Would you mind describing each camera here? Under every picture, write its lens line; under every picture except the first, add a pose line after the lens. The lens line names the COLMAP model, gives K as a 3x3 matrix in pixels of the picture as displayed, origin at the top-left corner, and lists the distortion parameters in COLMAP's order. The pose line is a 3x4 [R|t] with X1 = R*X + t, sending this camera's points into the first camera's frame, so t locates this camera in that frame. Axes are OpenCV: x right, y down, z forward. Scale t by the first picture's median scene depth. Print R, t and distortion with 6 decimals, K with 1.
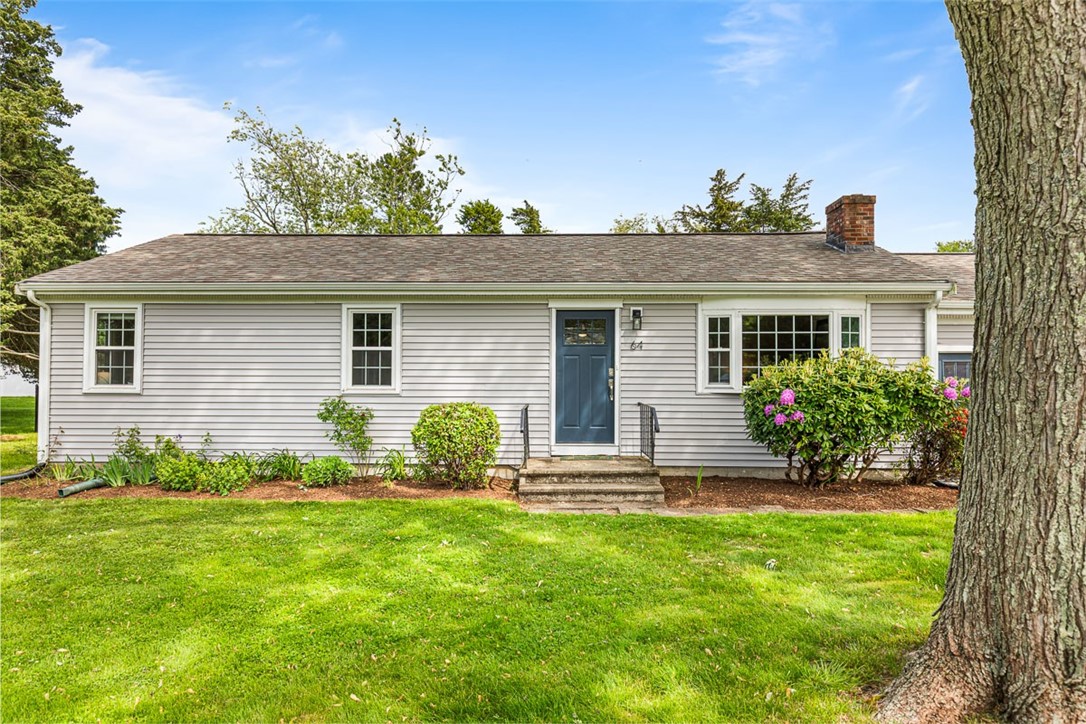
lens RADIAL K [[720.5, 0, 536.3], [0, 720.5, 366.6], [0, 0, 1]] dist [-0.007859, 0.001781]
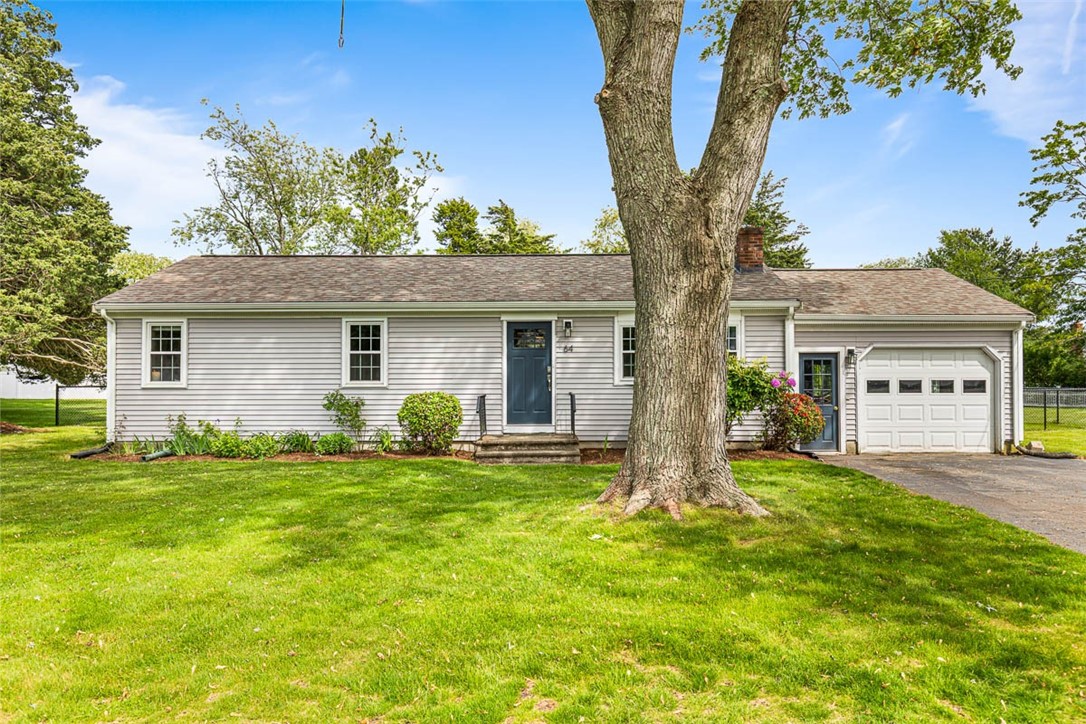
lens RADIAL K [[833.1, 0, 540.3], [0, 833.1, 359.1], [0, 0, 1]] dist [-0.022949, -0.000176]
pose [[0.999876, -0.006282, 0.014461, 0.065829], [0.006393, 0.999950, -0.007679, 0.000667], [-0.014412, 0.007770, 0.999866, -0.506405]]
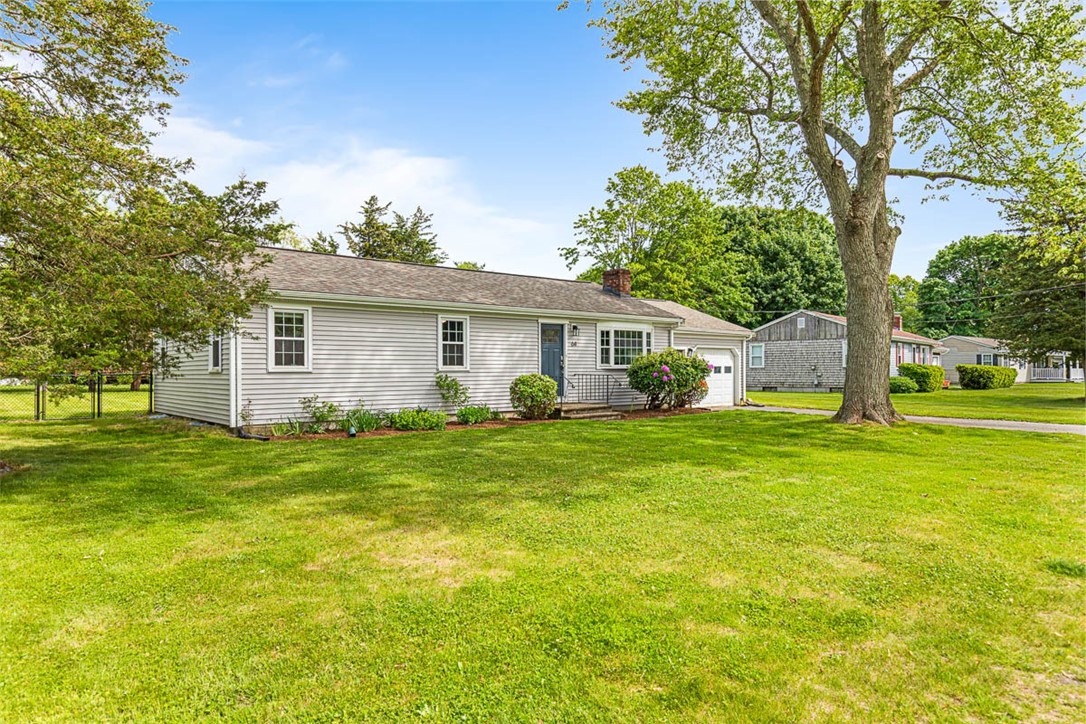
lens RADIAL K [[674.1, 0, 543.5], [0, 674.1, 369.1], [0, 0, 1]] dist [0.001619, 0.000018]
pose [[0.739610, -0.007347, 0.672995, -1.104374], [-0.008946, 0.999745, 0.020746, 0.000737], [-0.672976, -0.021365, 0.739356, -0.261124]]
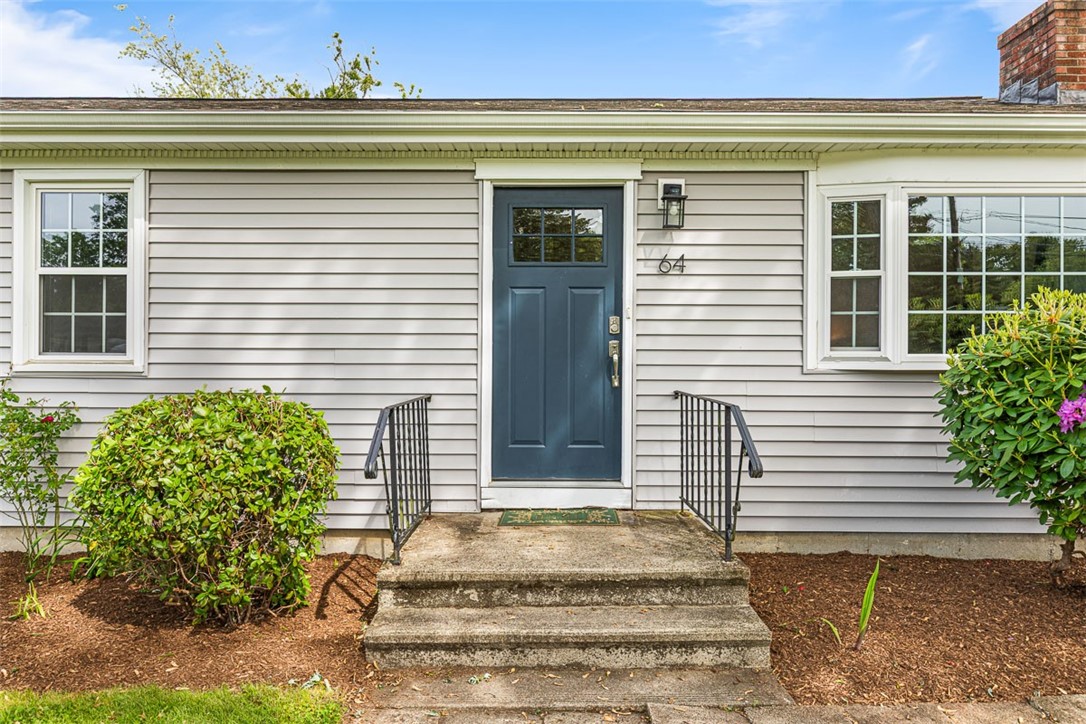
lens RADIAL K [[741.8, 0, 546.8], [0, 741.8, 365.1], [0, 0, 1]] dist [0.002859, -0.008129]
pose [[0.999518, 0.000186, 0.031056, 0.046104], [-0.000727, 0.999848, 0.017405, 0.025220], [-0.031048, -0.017419, 0.999366, 0.530658]]
